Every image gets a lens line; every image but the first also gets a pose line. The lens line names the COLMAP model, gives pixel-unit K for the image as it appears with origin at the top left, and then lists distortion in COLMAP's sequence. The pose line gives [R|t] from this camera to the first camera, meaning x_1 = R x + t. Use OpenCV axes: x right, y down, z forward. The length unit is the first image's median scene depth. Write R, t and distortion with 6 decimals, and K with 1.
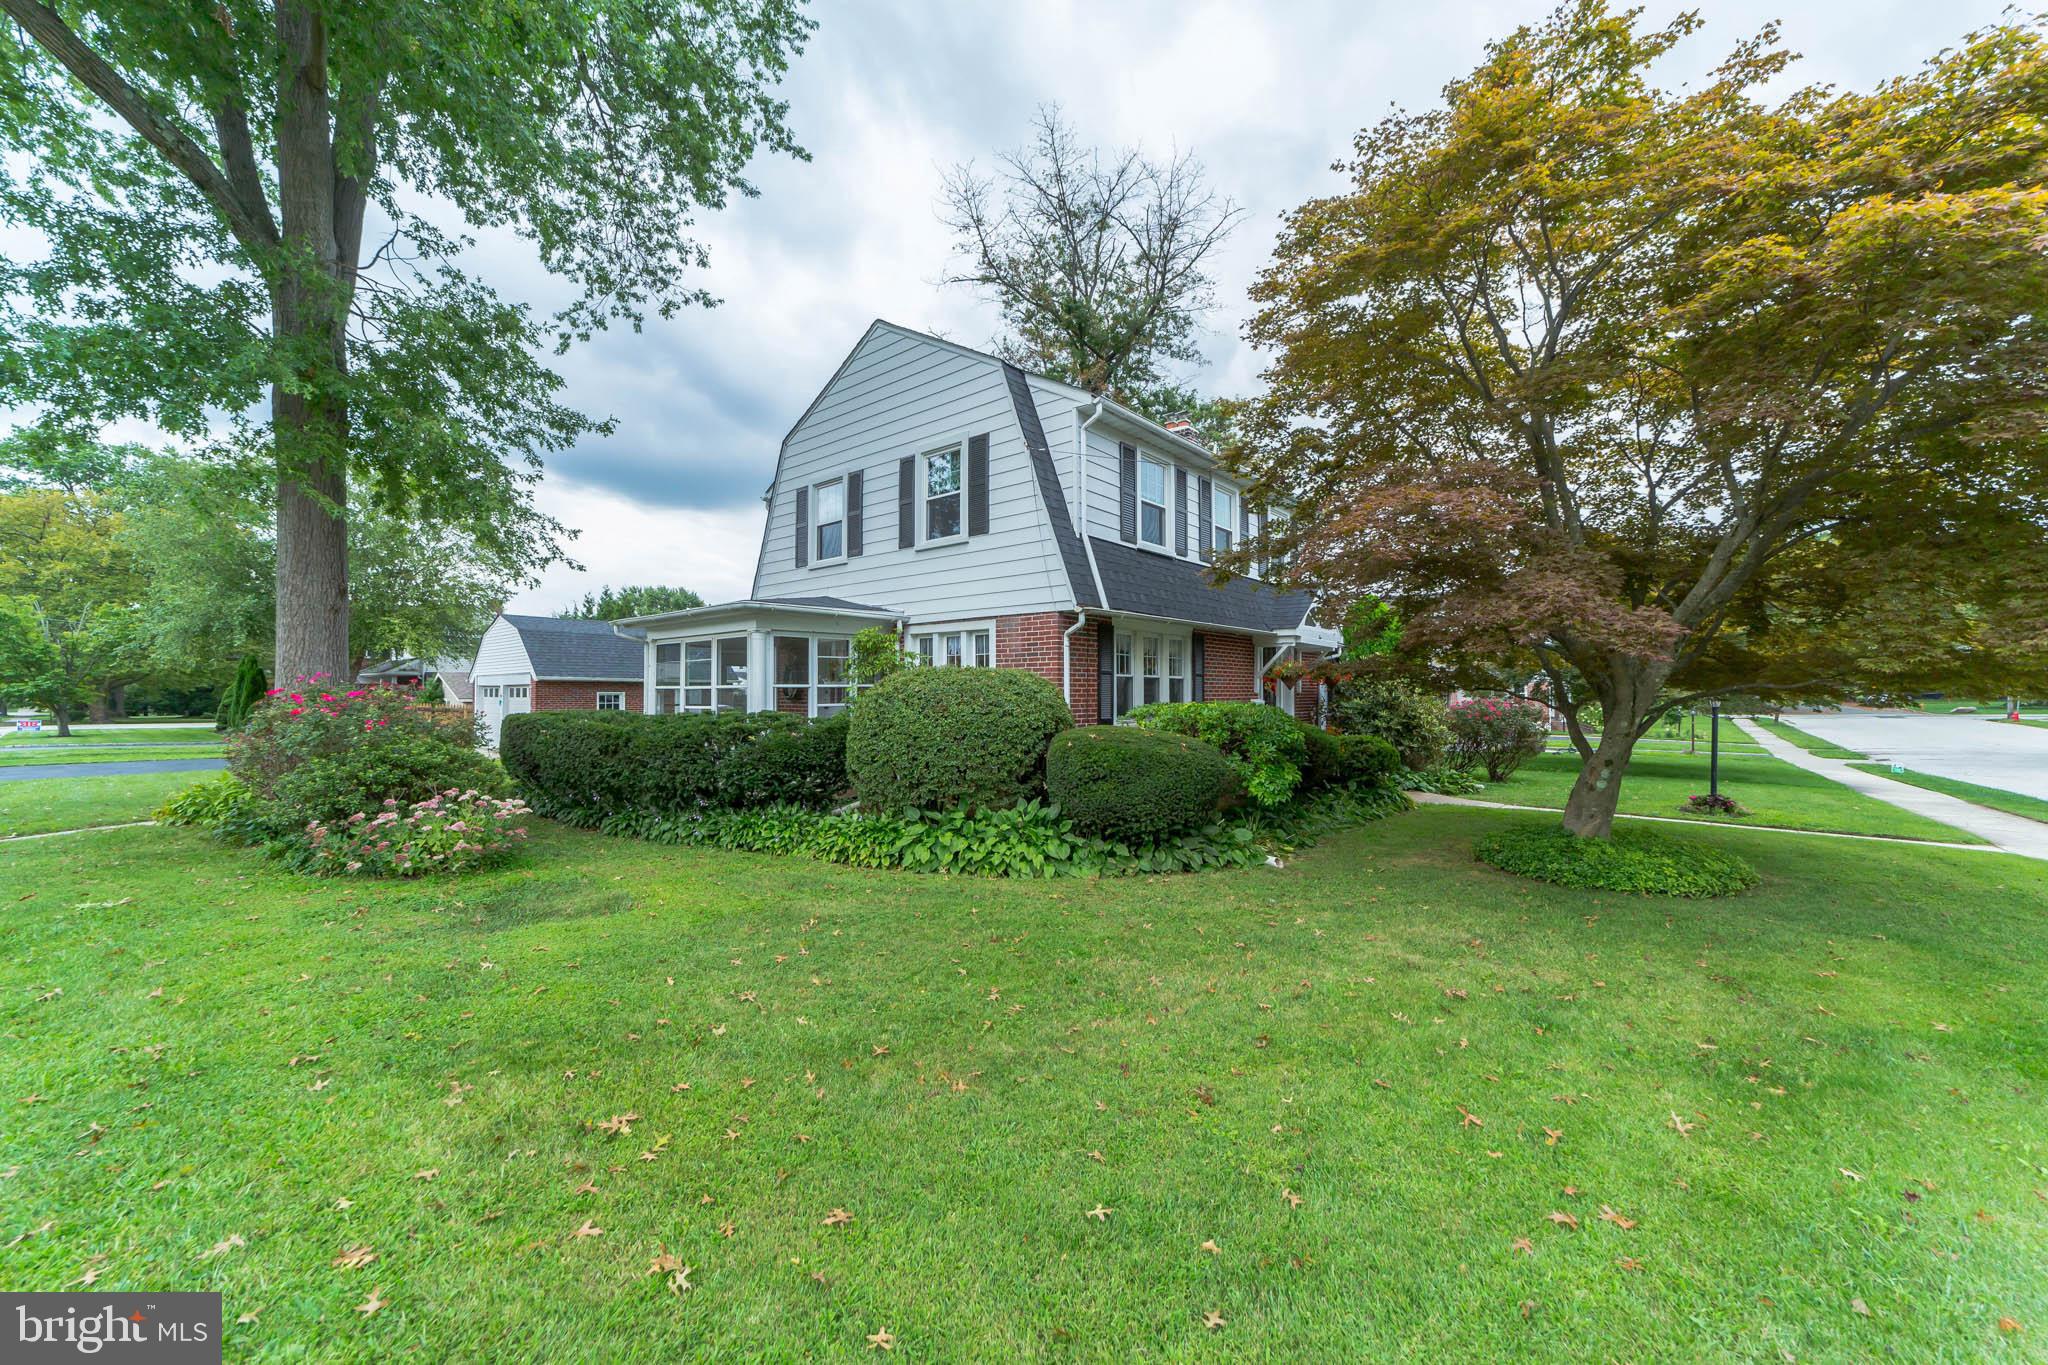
lens RADIAL K [[791.2, 0, 1026.8], [0, 791.2, 687.6], [0, 0, 1]] dist [-0.008116, 0.001852]
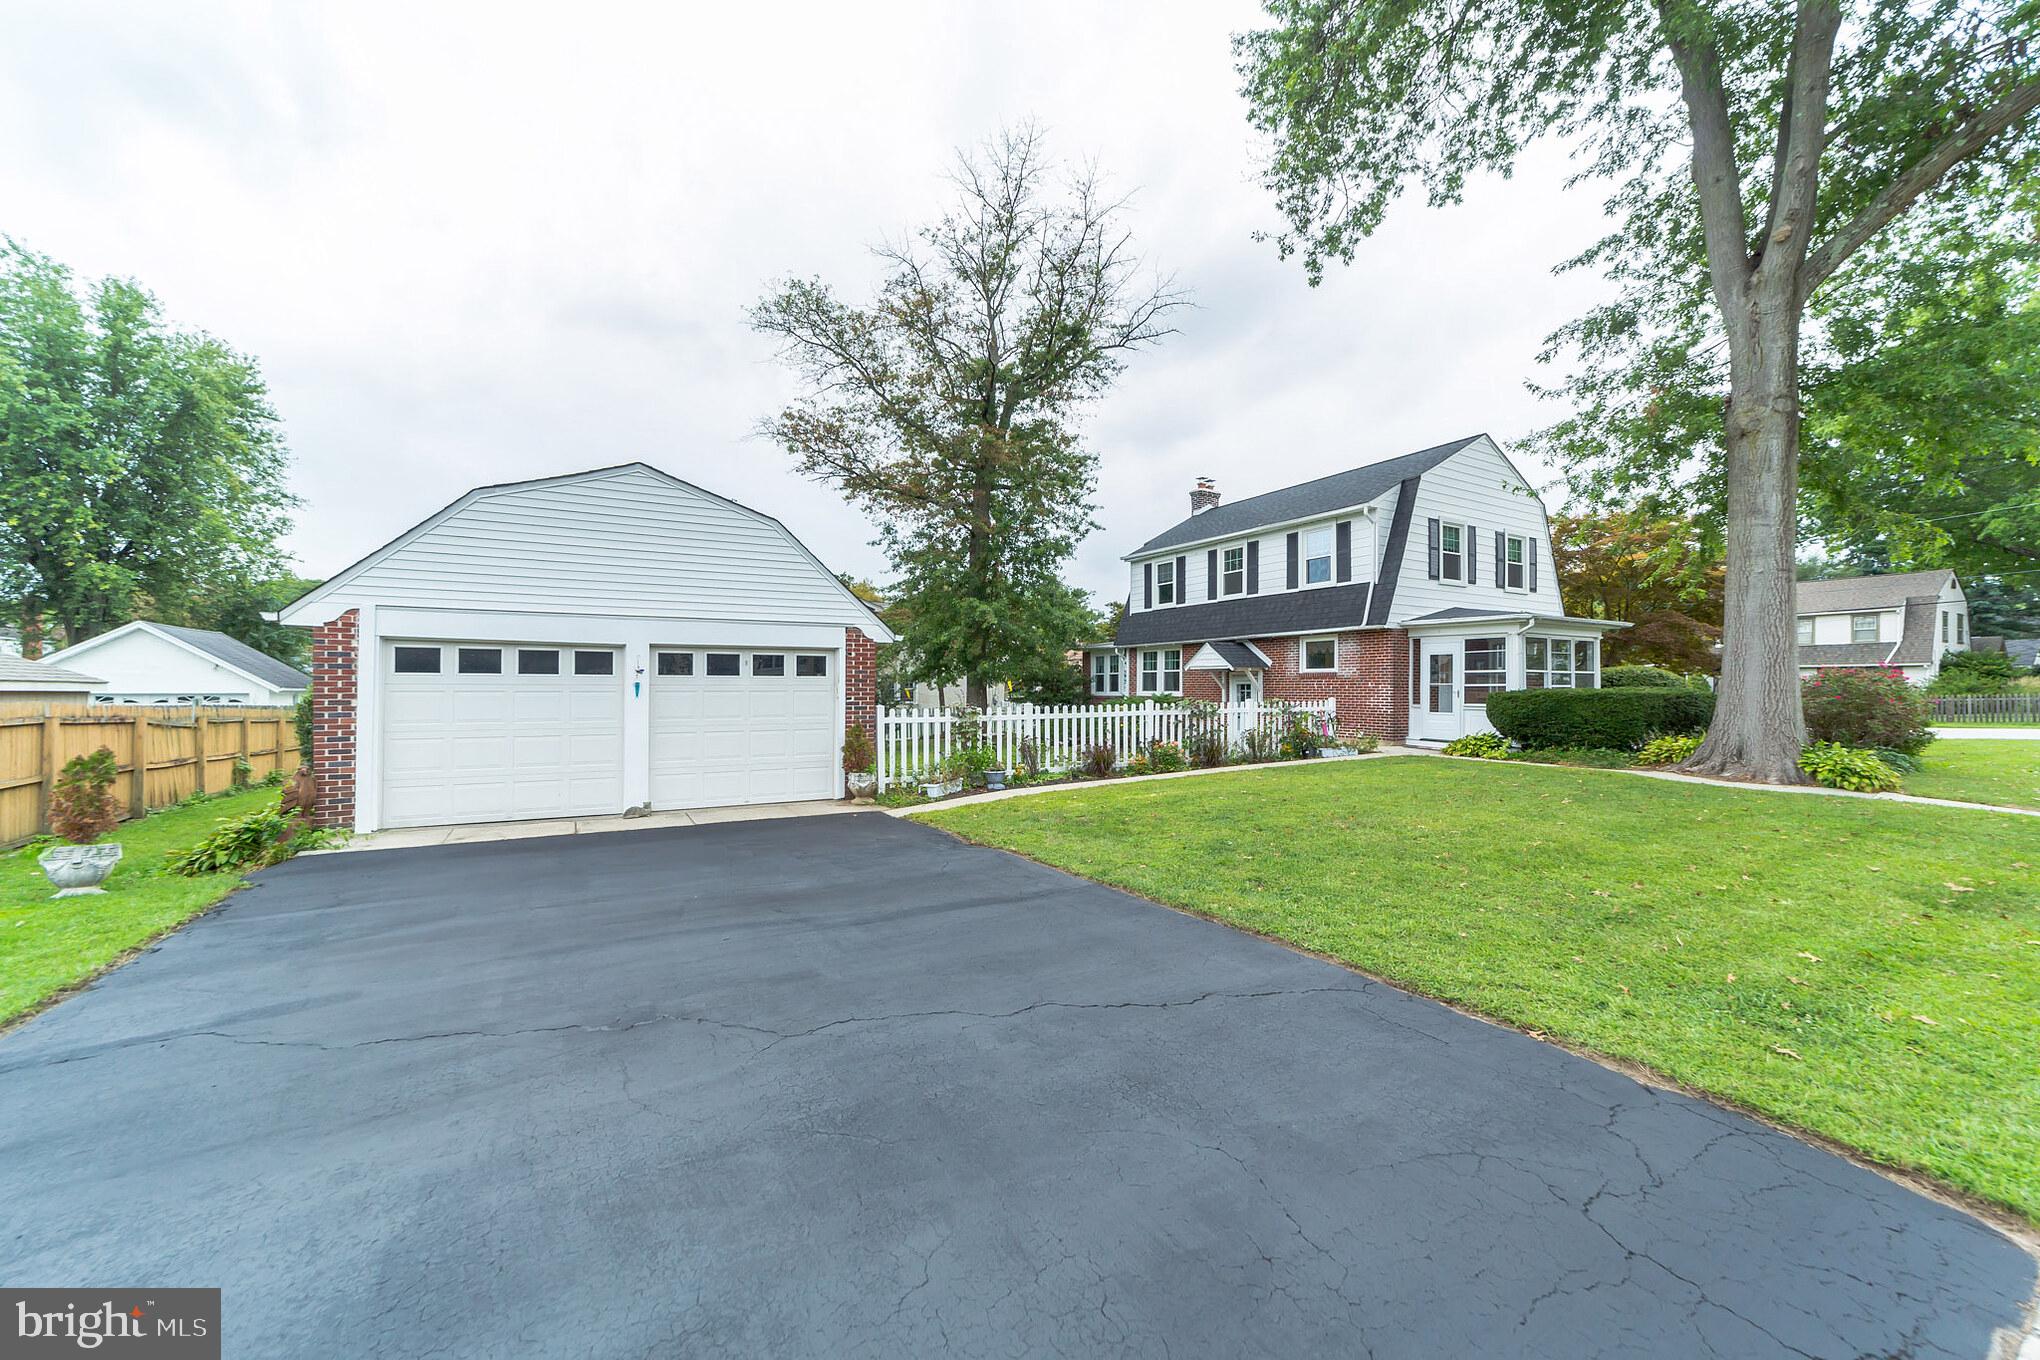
lens RADIAL K [[783.1, 0, 1026.2], [0, 783.1, 680.2], [0, 0, 1]] dist [0.003004, -0.000036]
pose [[0.330781, 0.000774, 0.943707, -1.990106], [-0.005718, 0.999983, 0.001185, 0.017327], [-0.943690, -0.005788, 0.330780, 1.387759]]
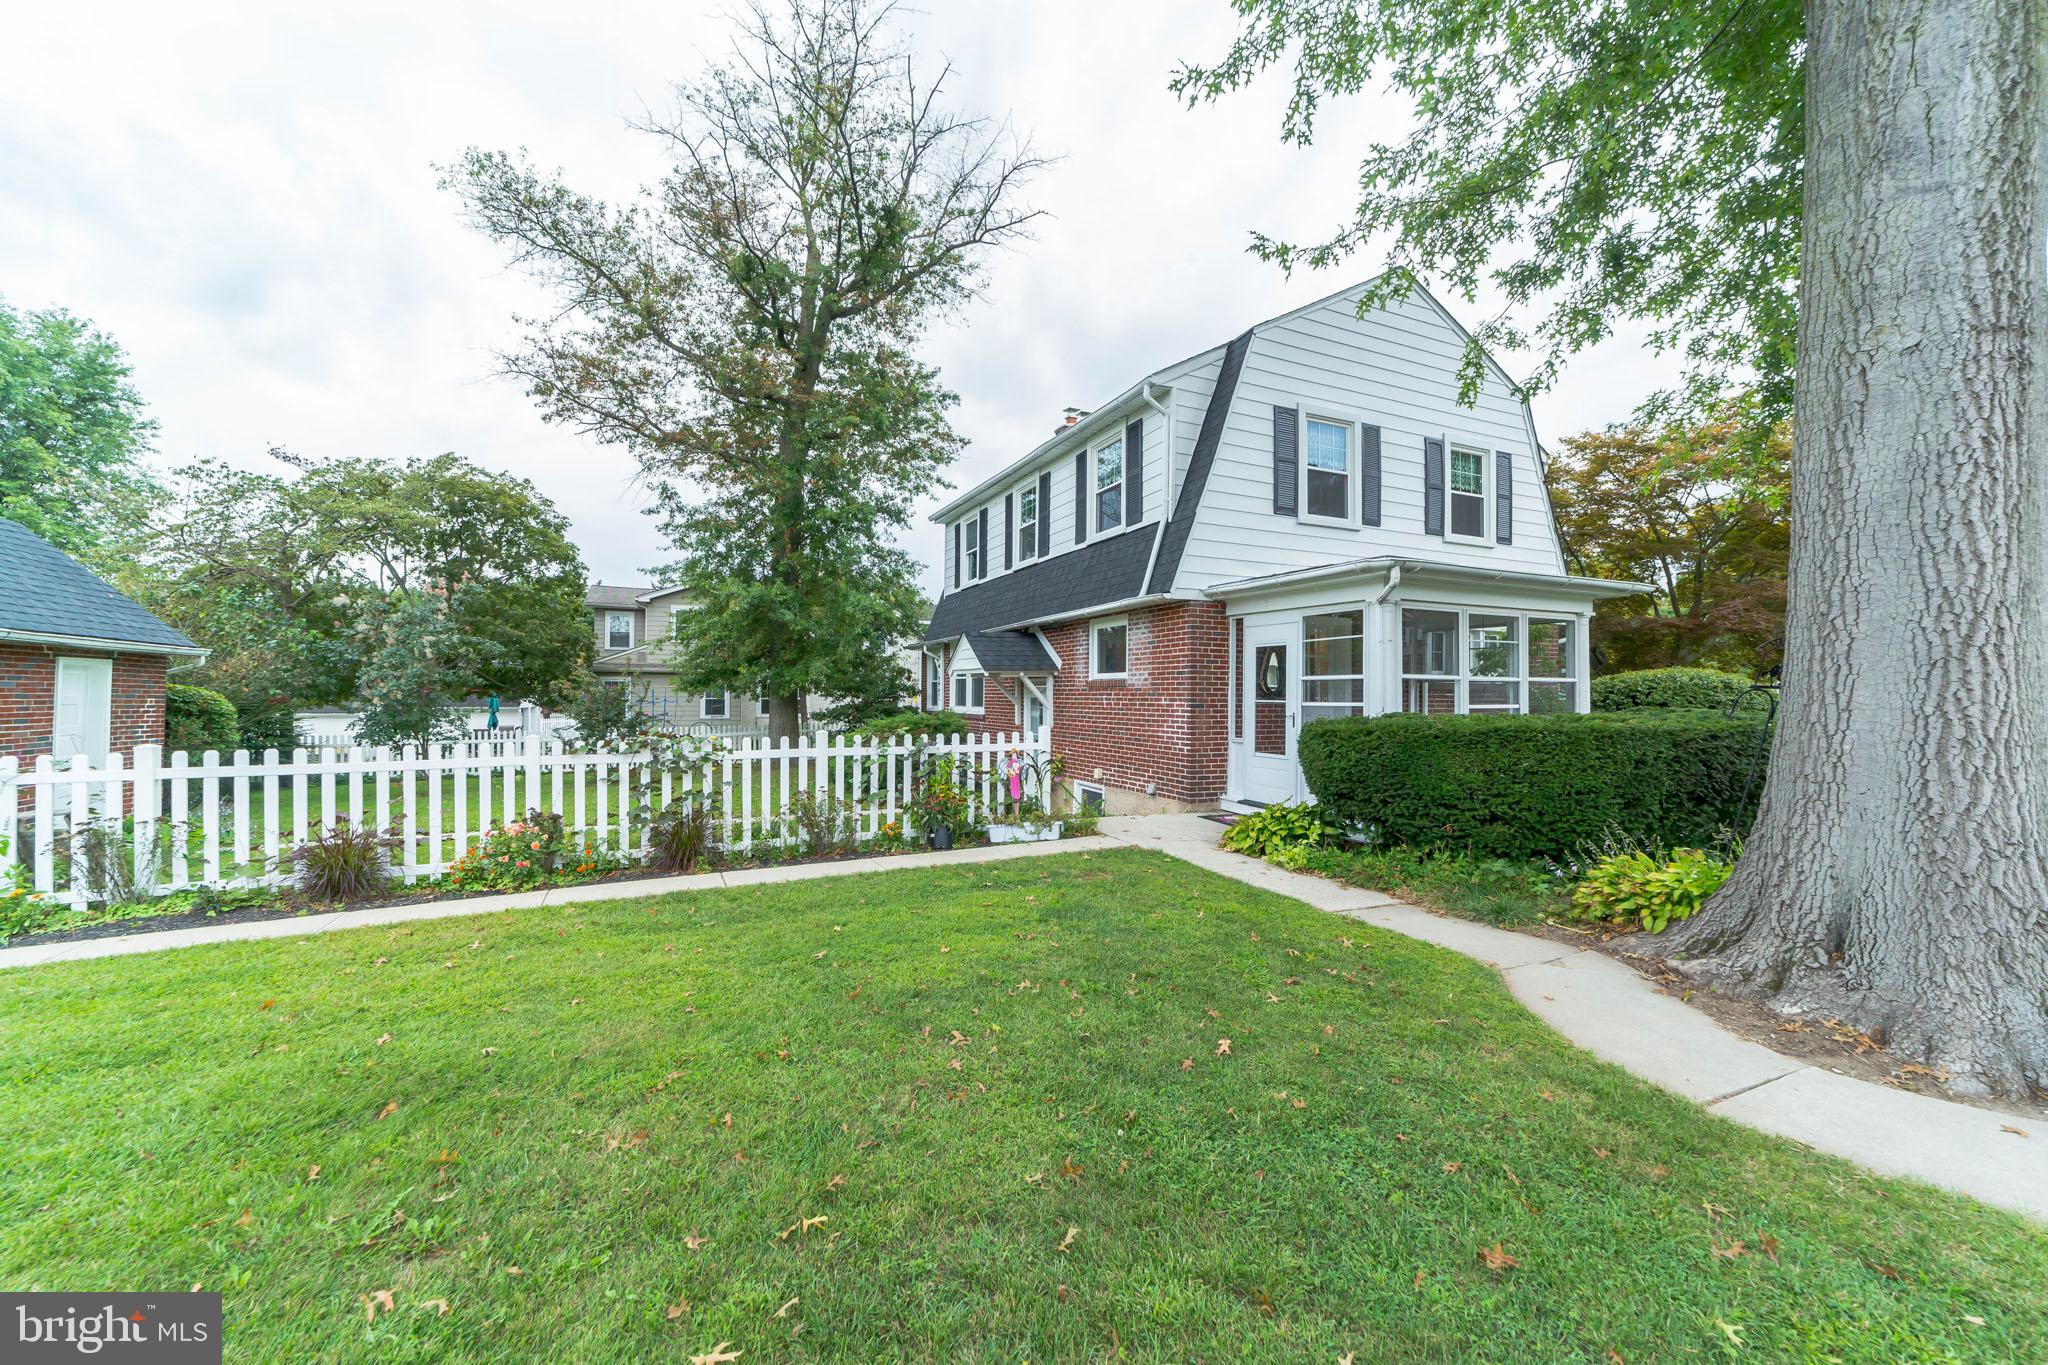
lens RADIAL K [[791.2, 0, 1020.3], [0, 791.2, 687.8], [0, 0, 1]] dist [-0.008116, 0.001852]
pose [[0.431840, 0.002105, 0.901948, -1.212588], [-0.008596, 0.999961, 0.001782, 0.009648], [-0.901909, -0.008523, 0.431841, 1.039442]]
